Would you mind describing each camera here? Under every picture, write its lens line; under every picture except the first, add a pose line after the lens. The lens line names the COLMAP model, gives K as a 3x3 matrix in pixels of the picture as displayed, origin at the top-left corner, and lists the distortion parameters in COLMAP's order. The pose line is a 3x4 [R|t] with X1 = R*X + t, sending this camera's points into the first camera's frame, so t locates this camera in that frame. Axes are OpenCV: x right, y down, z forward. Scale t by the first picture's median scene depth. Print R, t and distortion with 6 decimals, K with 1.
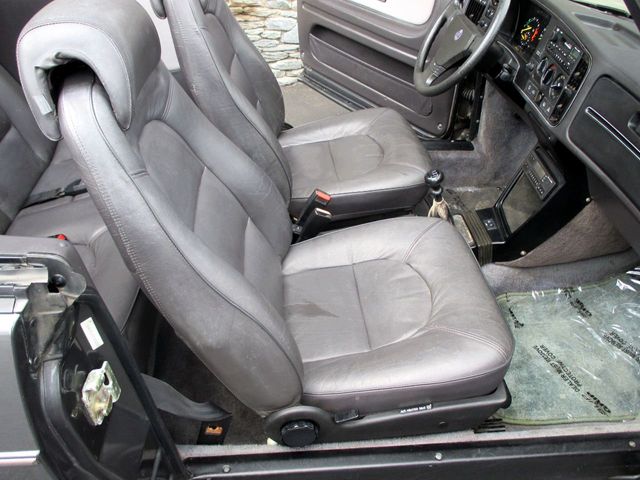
lens RADIAL K [[533.9, 0, 323.0], [0, 533.9, 244.8], [0, 0, 1]] dist [-0.023314, -0.008937]
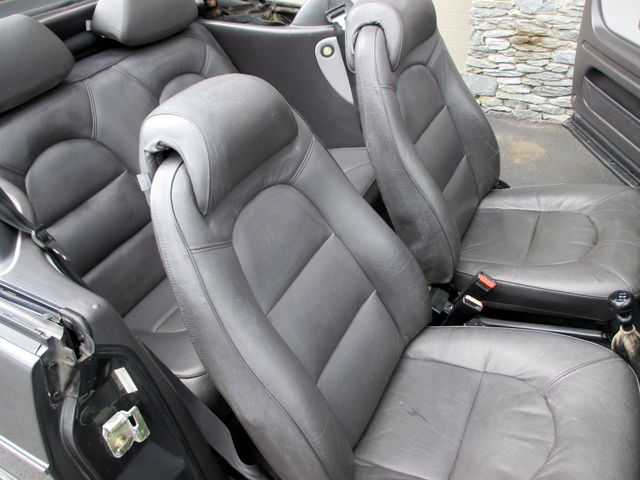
lens RADIAL K [[533.9, 0, 320.9], [0, 533.9, 242.9], [0, 0, 1]] dist [-0.023314, -0.008937]
pose [[0.833272, 0.241637, -0.497263, 0.201369], [-0.245720, 0.967579, 0.058422, -0.142391], [0.495258, 0.073506, 0.865631, 0.106801]]
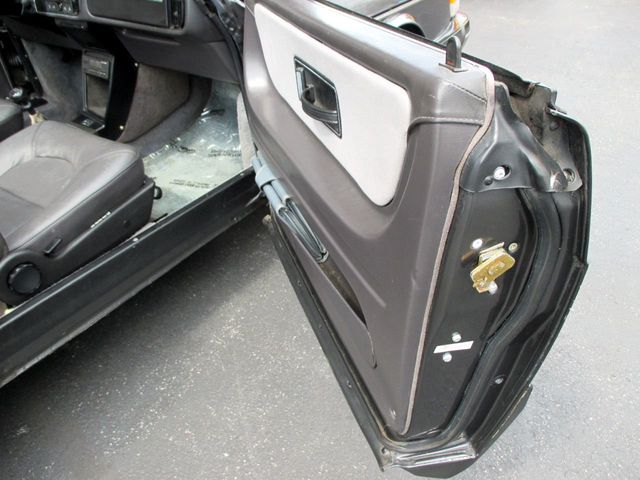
lens RADIAL K [[533.9, 0, 315.1], [0, 533.9, 239.4], [0, 0, 1]] dist [-0.023314, -0.008937]
pose [[0.664522, -0.503622, 0.552065, -0.162377], [0.534932, 0.836451, 0.119156, 0.353683], [-0.521784, 0.216135, 0.825243, -0.247150]]
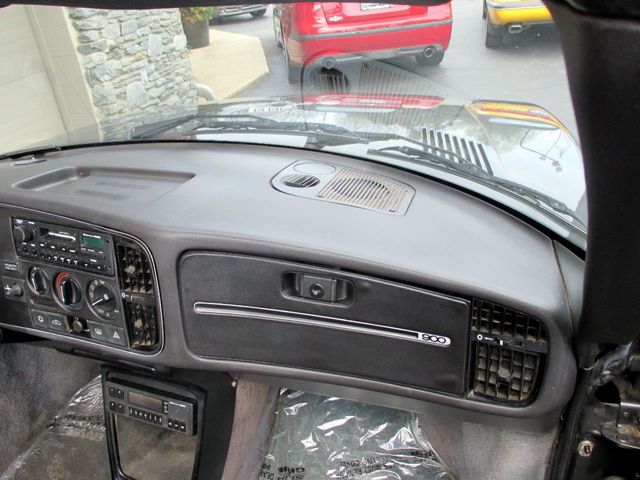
lens RADIAL K [[533.9, 0, 321.9], [0, 533.9, 237.1], [0, 0, 1]] dist [-0.023314, -0.008937]
pose [[0.370269, -0.517158, 0.771654, 0.104584], [0.651111, 0.736966, 0.181483, -0.263716], [-0.662538, 0.435234, 0.609602, 0.405687]]
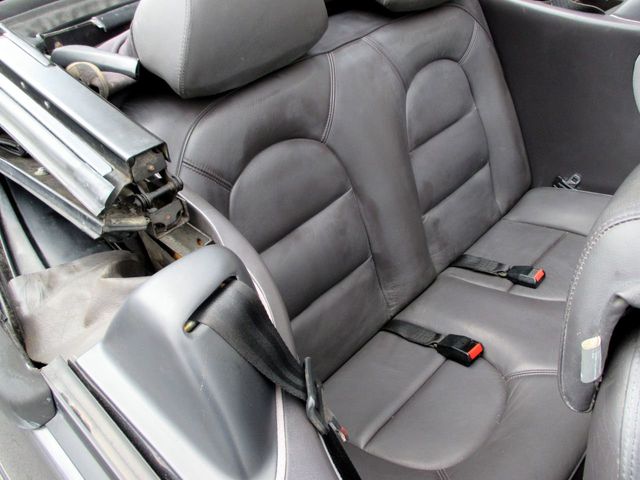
lens RADIAL K [[533.9, 0, 321.7], [0, 533.9, 234.3], [0, 0, 1]] dist [-0.023314, -0.008937]
pose [[0.662163, 0.431721, -0.612501, -0.222338], [-0.426983, 0.889068, 0.165056, -0.173818], [0.615813, 0.152233, 0.773046, 0.224272]]
